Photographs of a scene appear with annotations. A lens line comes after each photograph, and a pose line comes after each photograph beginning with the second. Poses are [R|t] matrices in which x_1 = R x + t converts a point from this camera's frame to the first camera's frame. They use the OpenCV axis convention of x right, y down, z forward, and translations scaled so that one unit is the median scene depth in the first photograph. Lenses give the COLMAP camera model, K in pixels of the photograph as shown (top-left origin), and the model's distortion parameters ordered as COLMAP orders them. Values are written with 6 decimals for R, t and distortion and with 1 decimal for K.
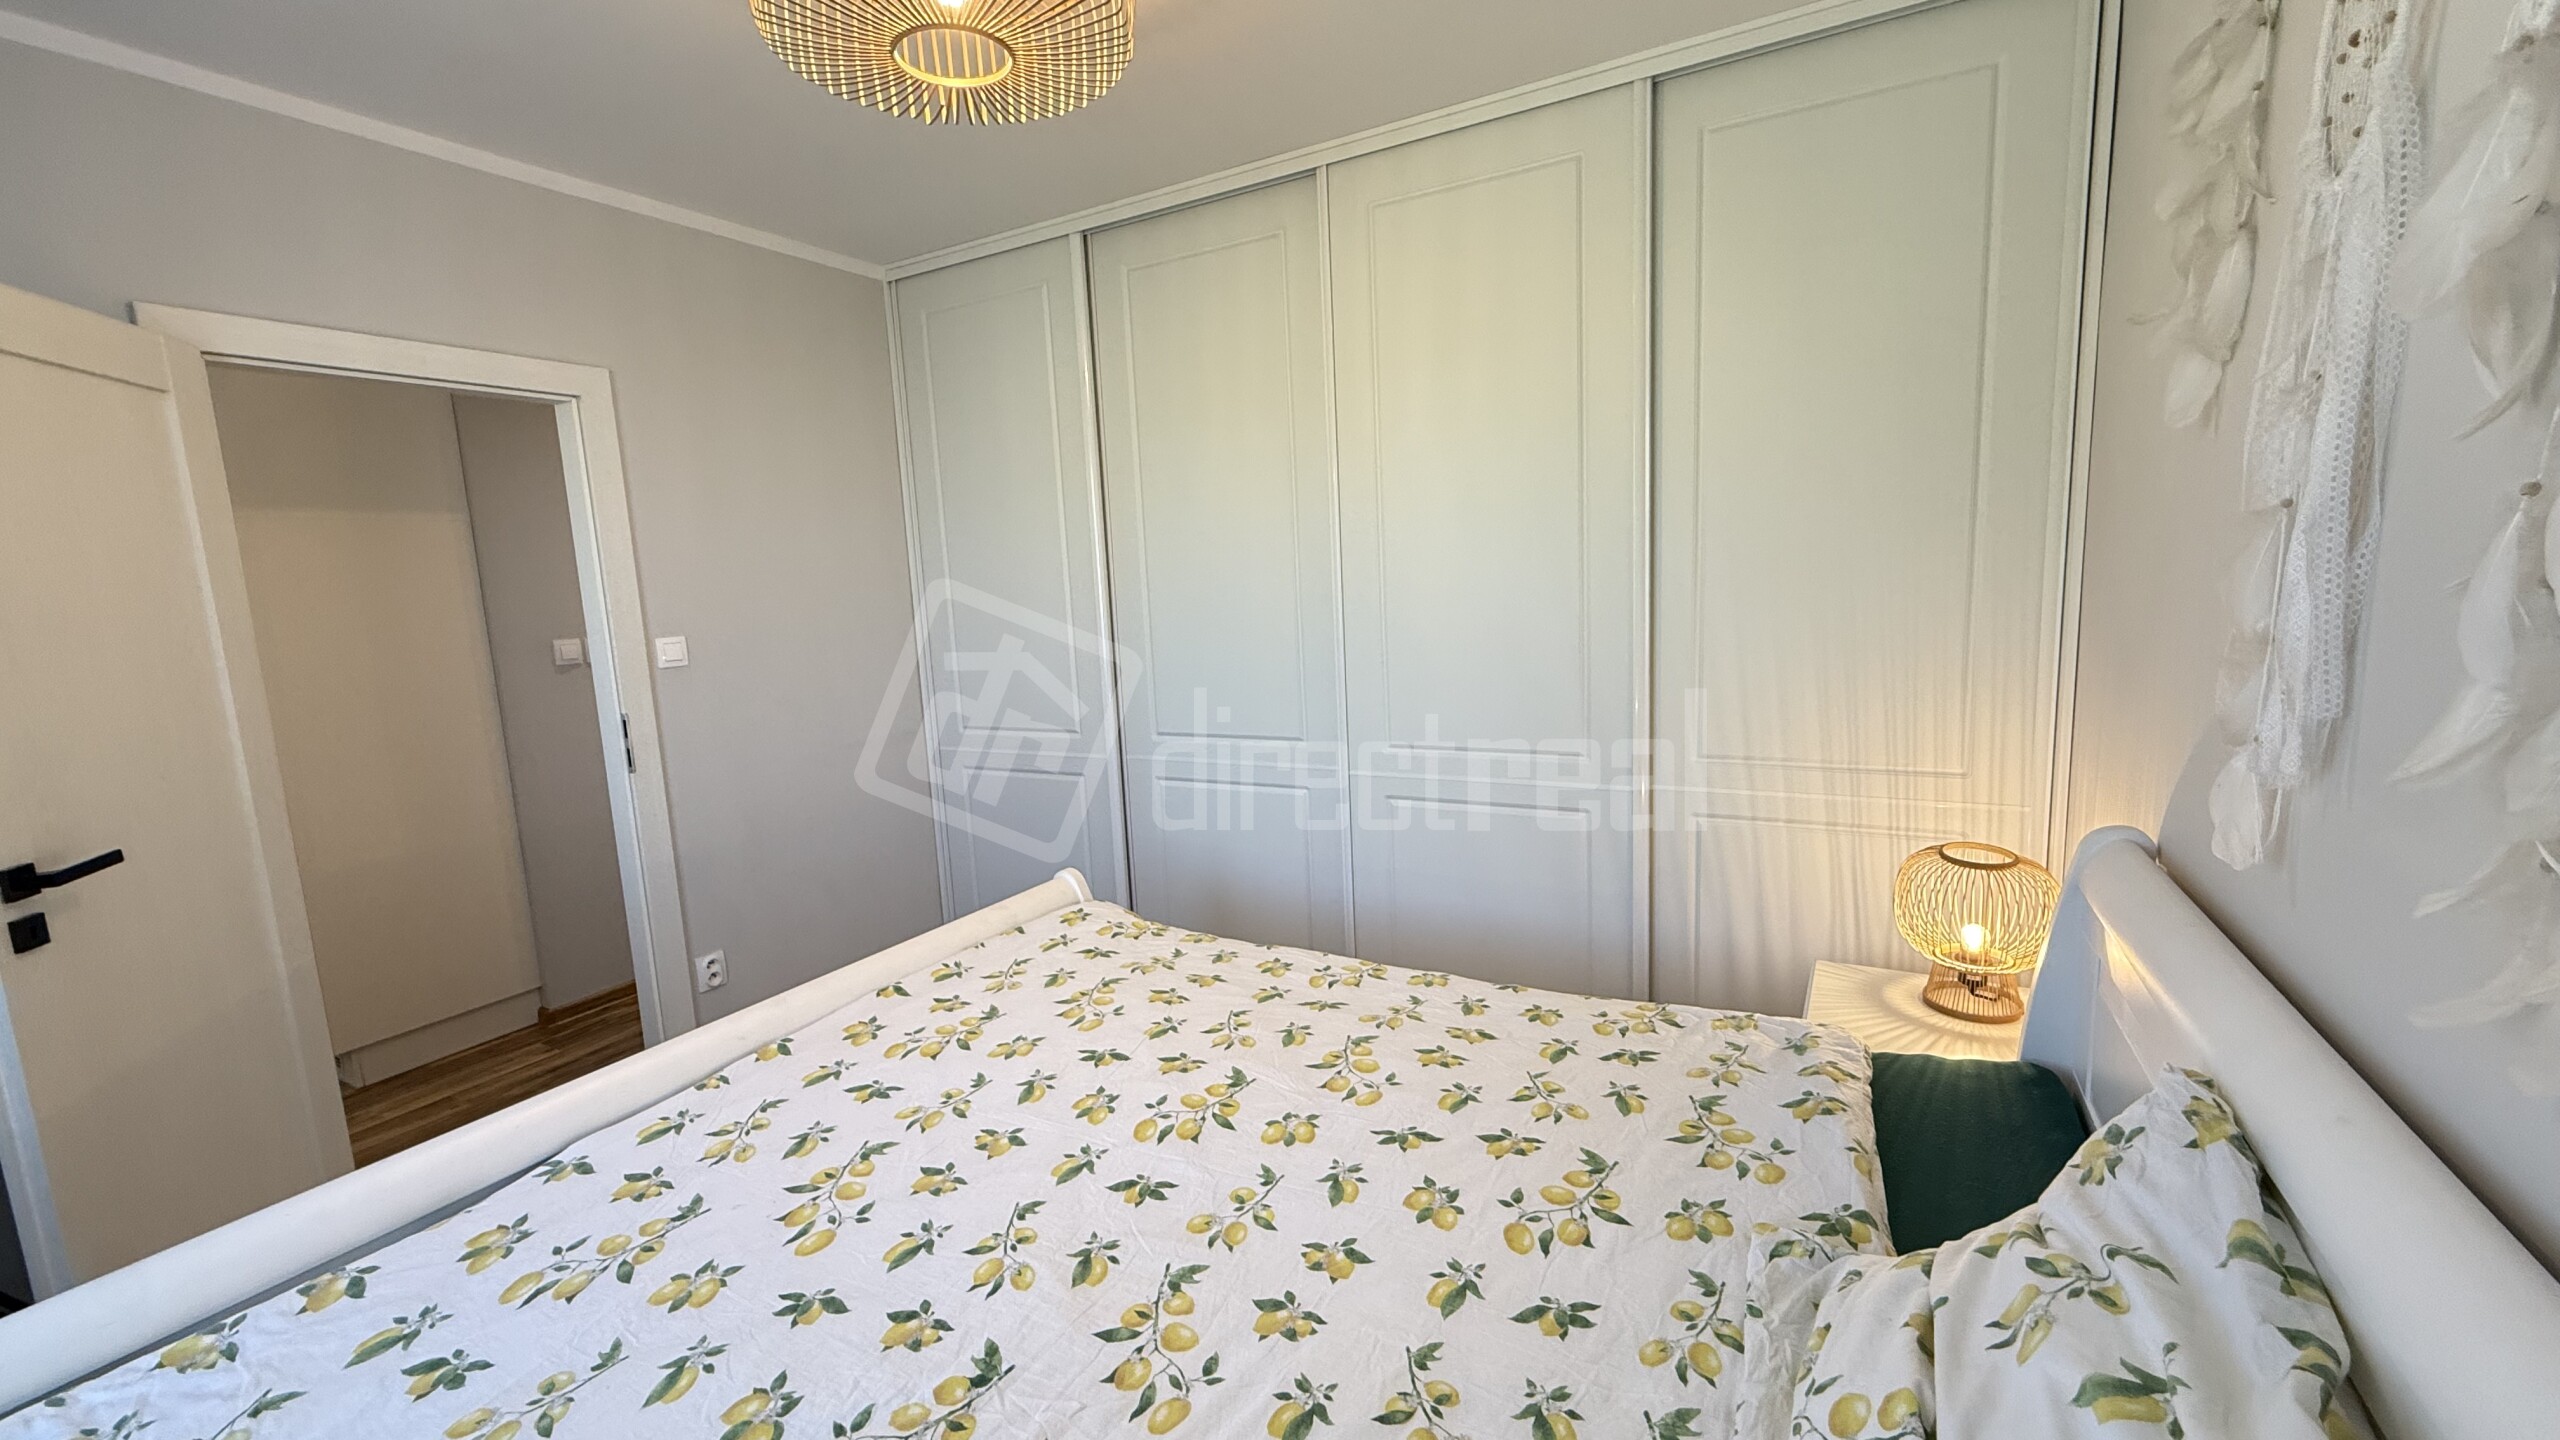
lens RADIAL K [[1016.7, 0, 1272.1], [0, 1016.7, 716.5], [0, 0, 1]] dist [-0.000383, 0.000265]
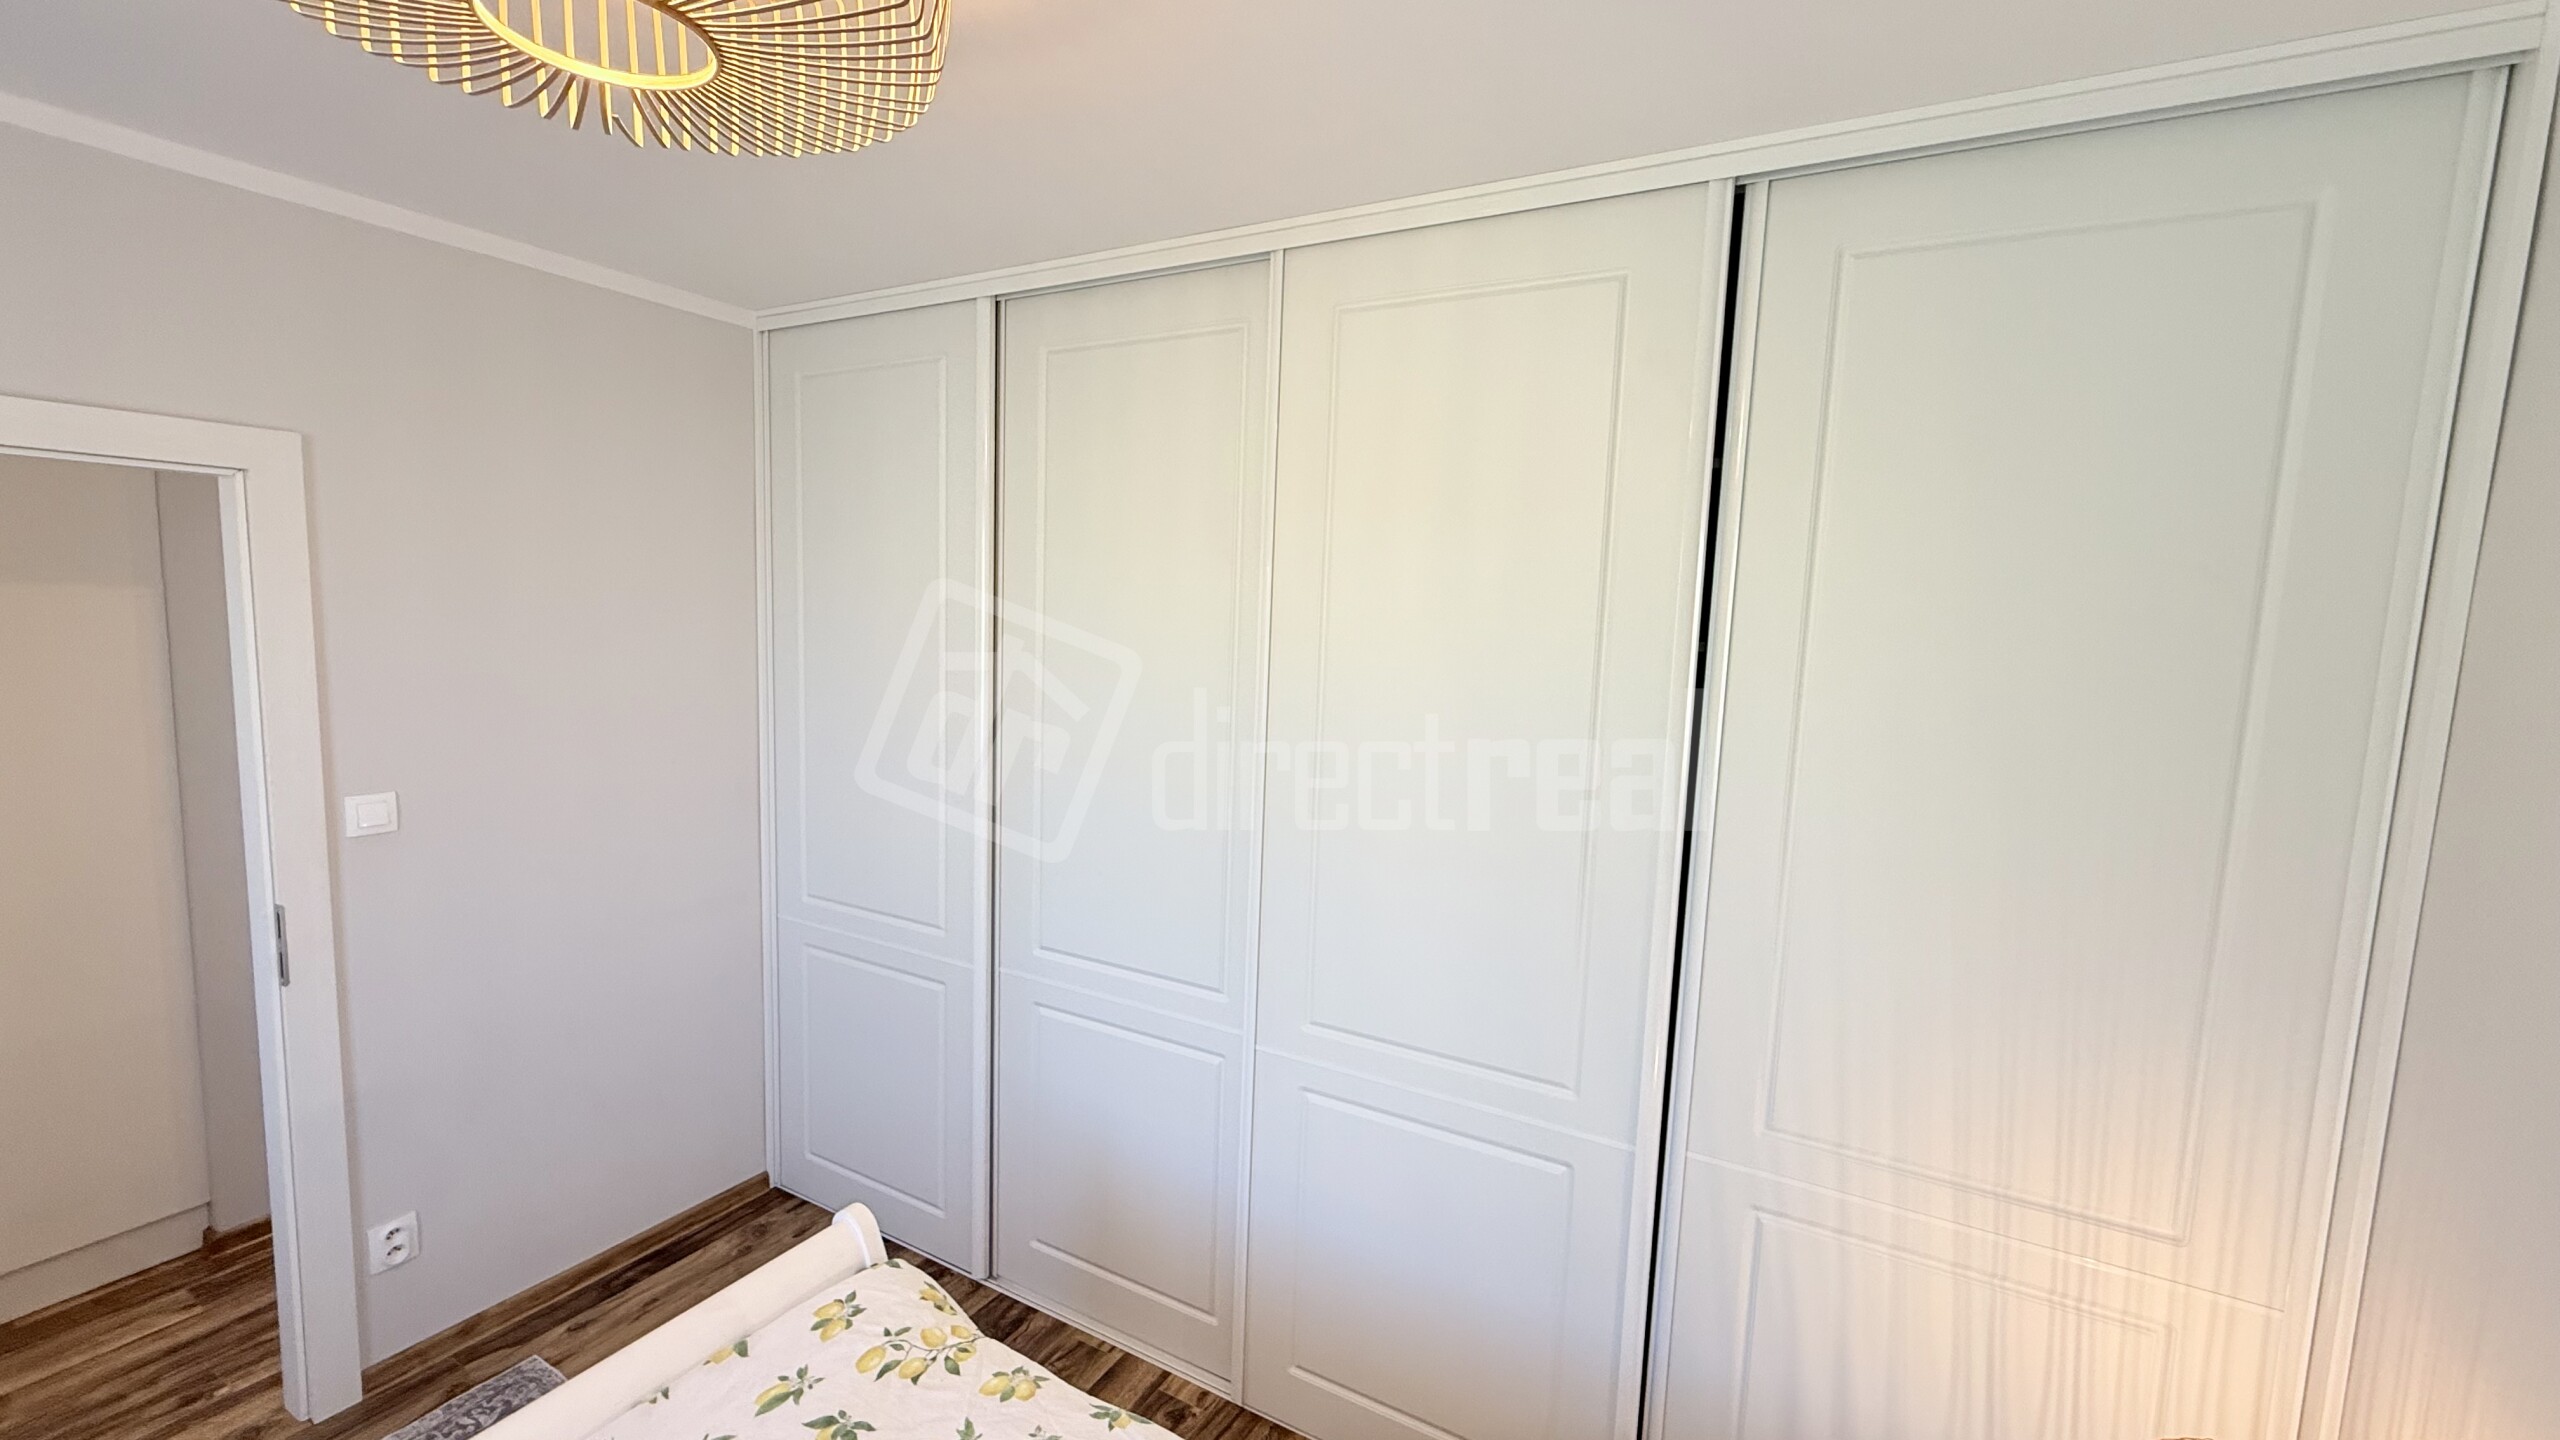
lens RADIAL K [[1019.2, 0, 1269.4], [0, 1019.2, 714.9], [0, 0, 1]] dist [0.000300, 0.000211]
pose [[0.996555, 0.081726, 0.014088, 0.050228], [-0.081209, 0.996116, -0.034038, -0.209661], [-0.016815, 0.032777, 0.999321, 0.324597]]
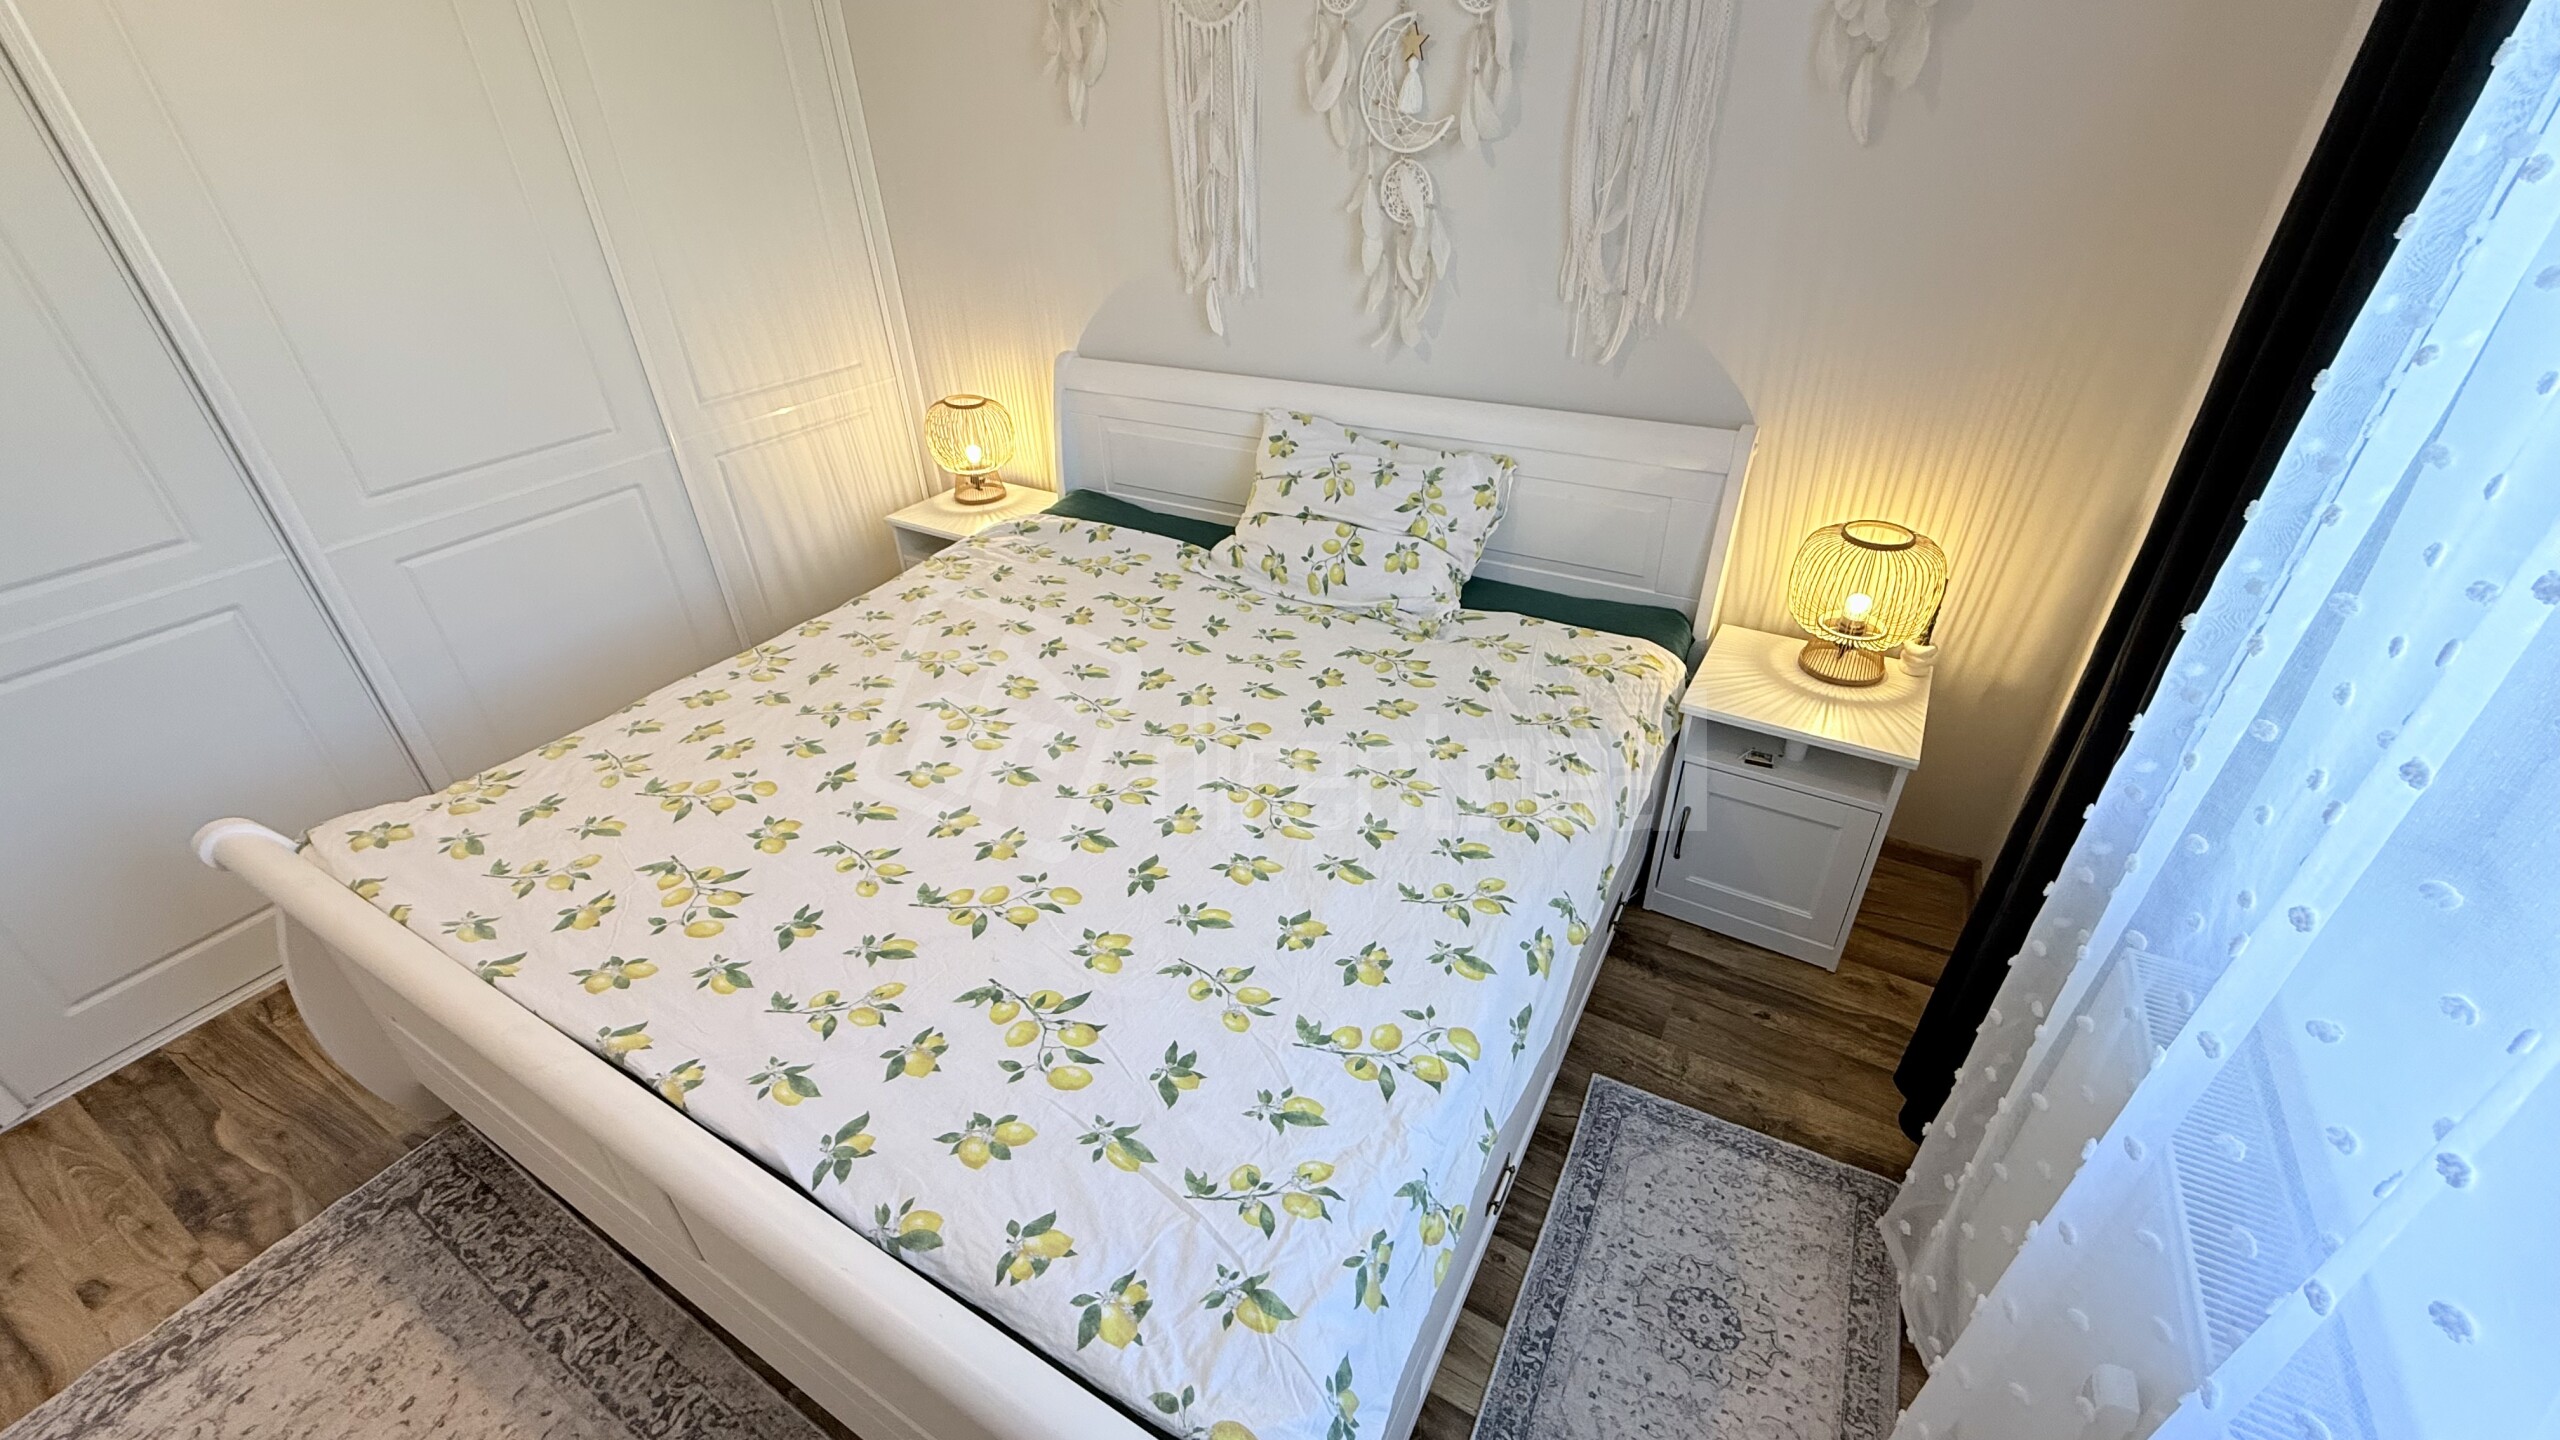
lens RADIAL K [[1015.7, 0, 1272.5], [0, 1015.7, 717.0], [0, 0, 1]] dist [-0.000987, 0.000044]
pose [[0.013038, -0.488211, 0.872628, -0.777337], [0.166334, 0.861602, 0.479557, -0.100741], [-0.985983, 0.138895, 0.092439, 0.361169]]
